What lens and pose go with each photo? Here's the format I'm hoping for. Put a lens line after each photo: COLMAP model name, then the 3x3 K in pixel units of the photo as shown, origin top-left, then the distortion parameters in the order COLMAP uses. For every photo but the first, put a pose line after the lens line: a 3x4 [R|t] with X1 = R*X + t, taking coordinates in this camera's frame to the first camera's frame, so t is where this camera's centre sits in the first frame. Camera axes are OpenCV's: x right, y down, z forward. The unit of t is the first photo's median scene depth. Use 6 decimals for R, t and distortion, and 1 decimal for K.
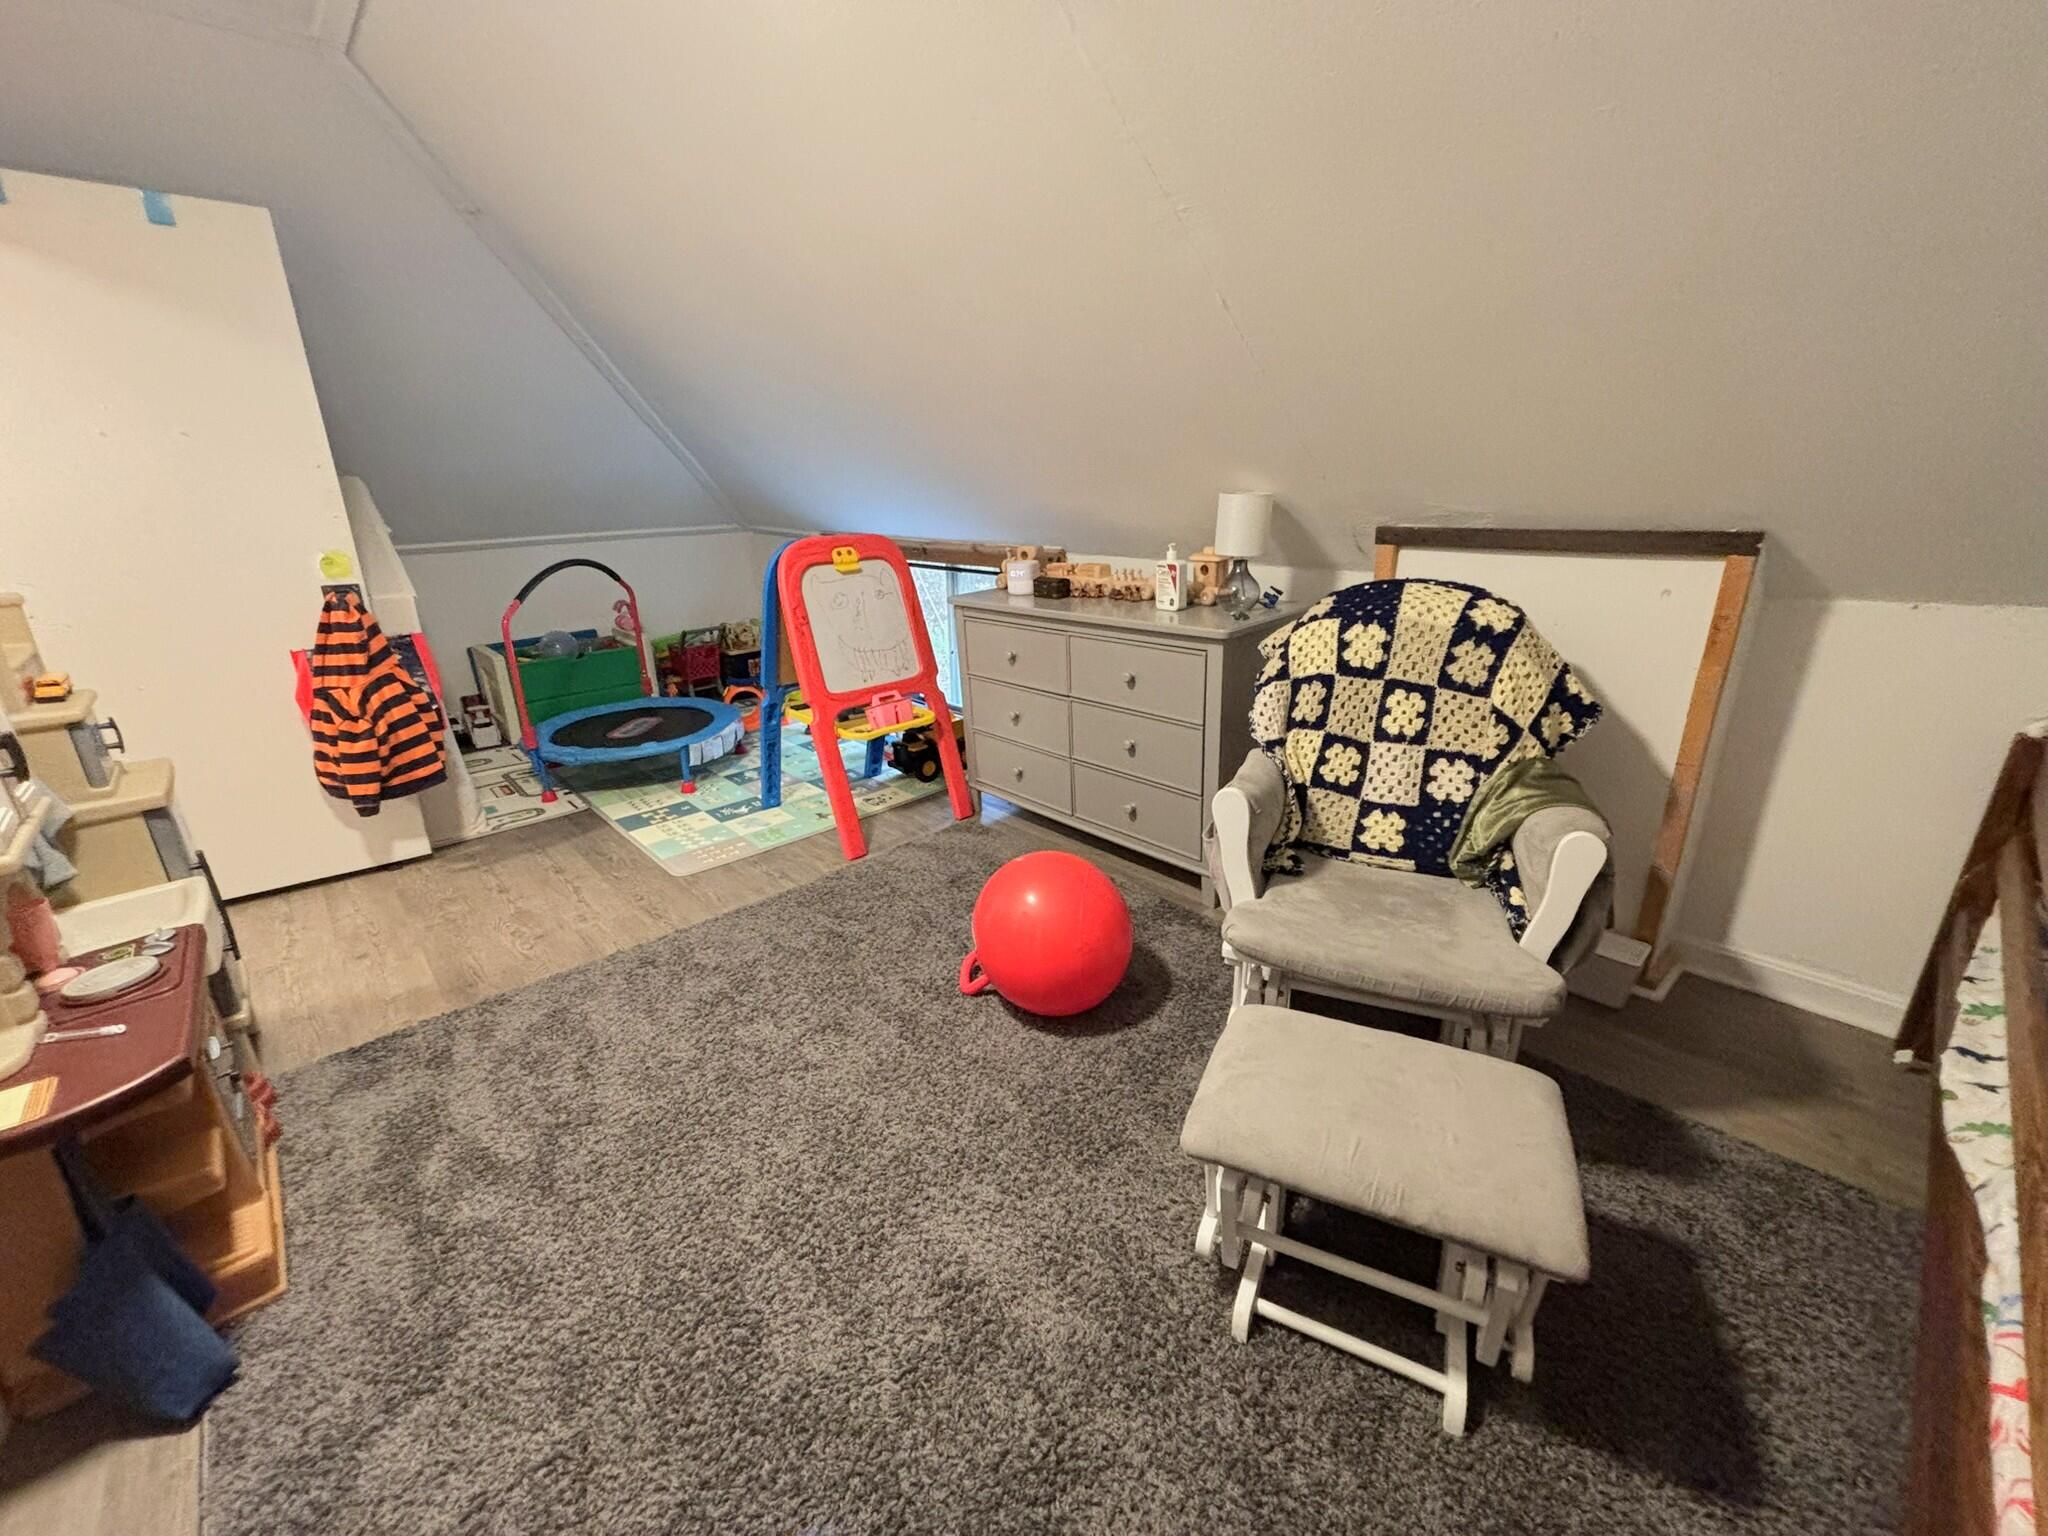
lens RADIAL K [[831.2, 0, 1027.2], [0, 831.2, 757.5], [0, 0, 1]] dist [-0.007654, 0.008095]
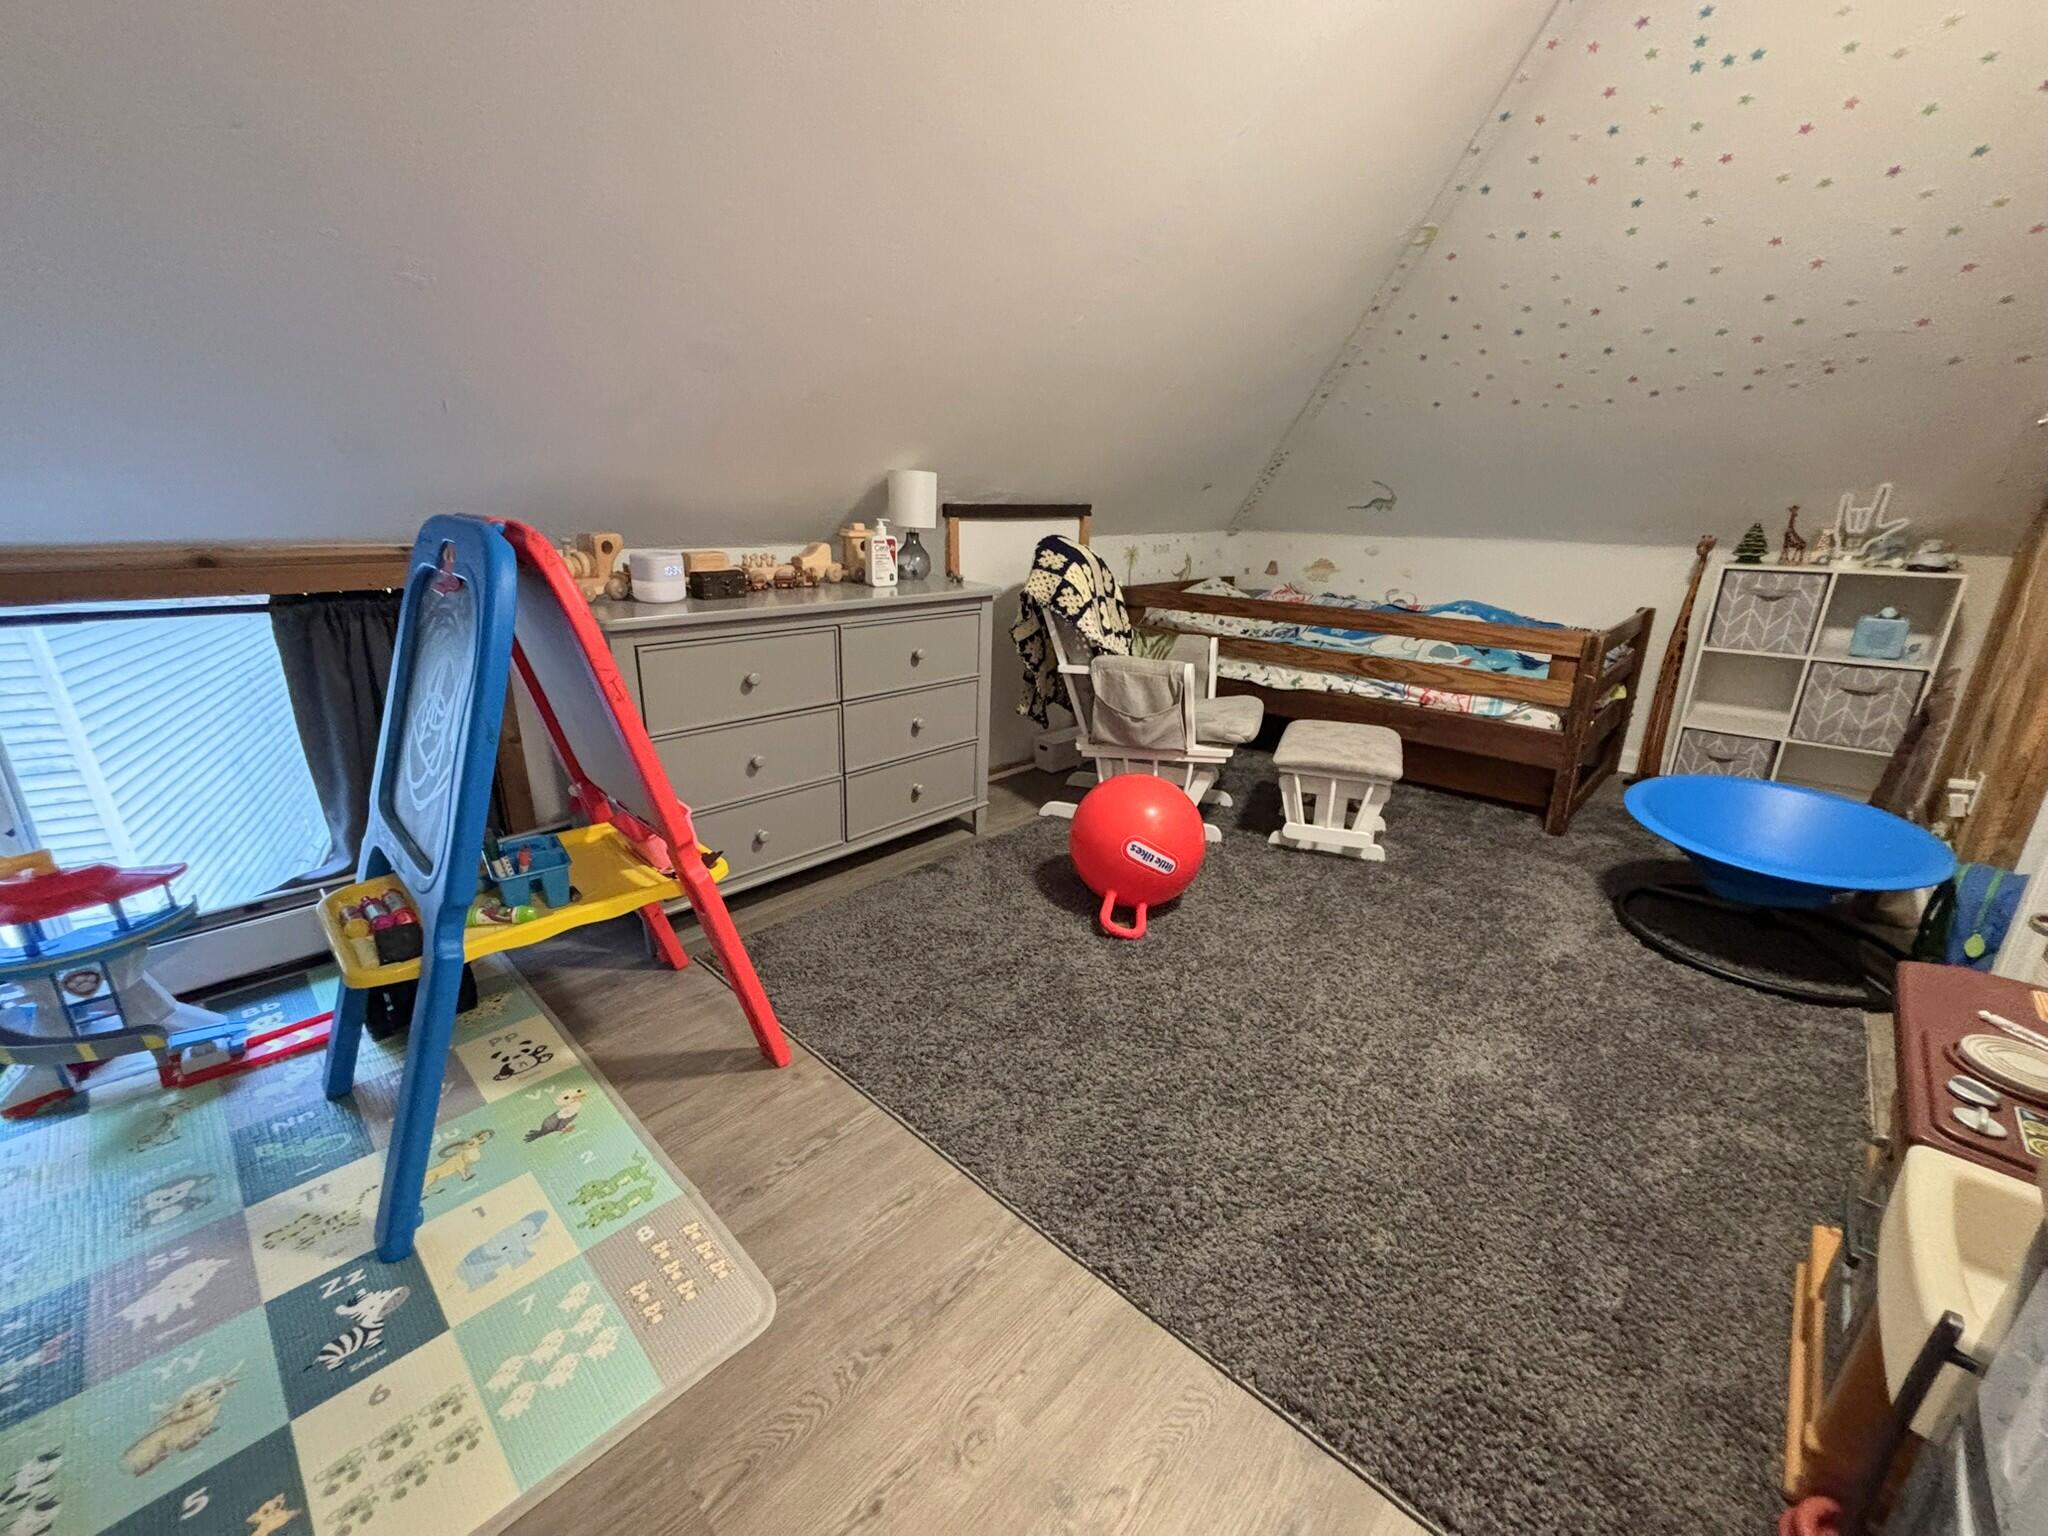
lens RADIAL K [[831.2, 0, 1027.2], [0, 831.2, 757.5], [0, 0, 1]] dist [-0.007654, 0.008095]
pose [[-0.069791, -0.276864, 0.958371, -0.783129], [0.286653, 0.914629, 0.285103, -0.207514], [-0.955489, 0.294618, 0.015531, 0.816907]]
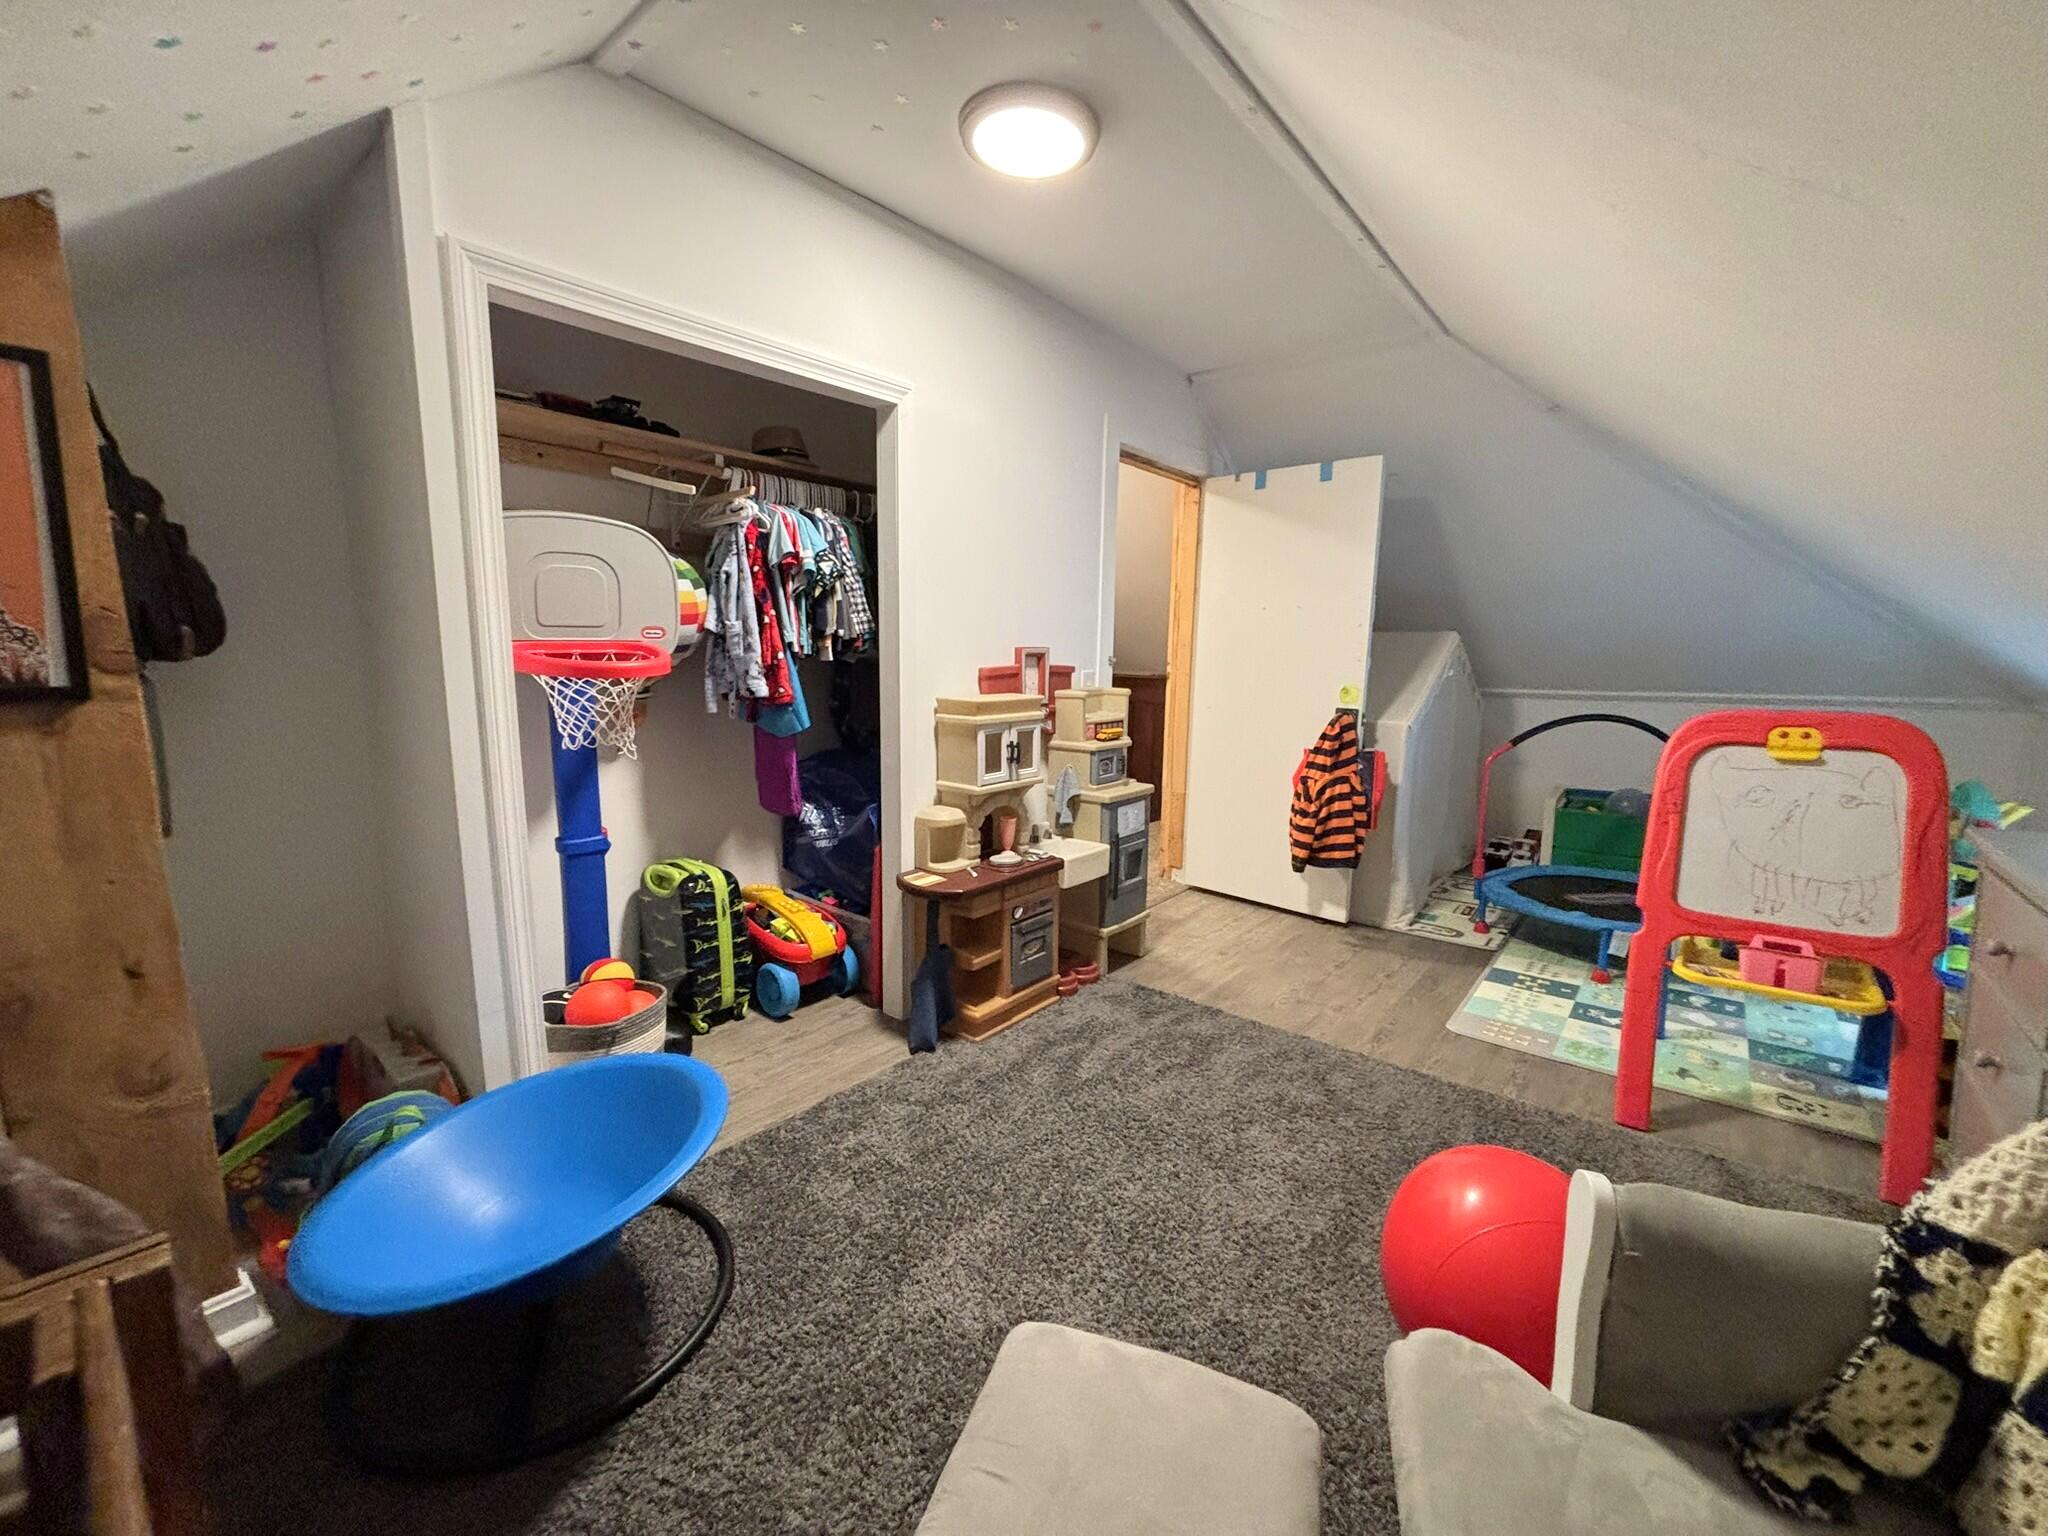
lens RADIAL K [[831.2, 0, 1027.2], [0, 831.2, 757.5], [0, 0, 1]] dist [-0.007654, 0.008095]
pose [[0.124340, 0.146948, -0.981298, 0.434944], [-0.320043, 0.942056, 0.100518, -0.097480], [0.939208, 0.301559, 0.164165, 0.296884]]
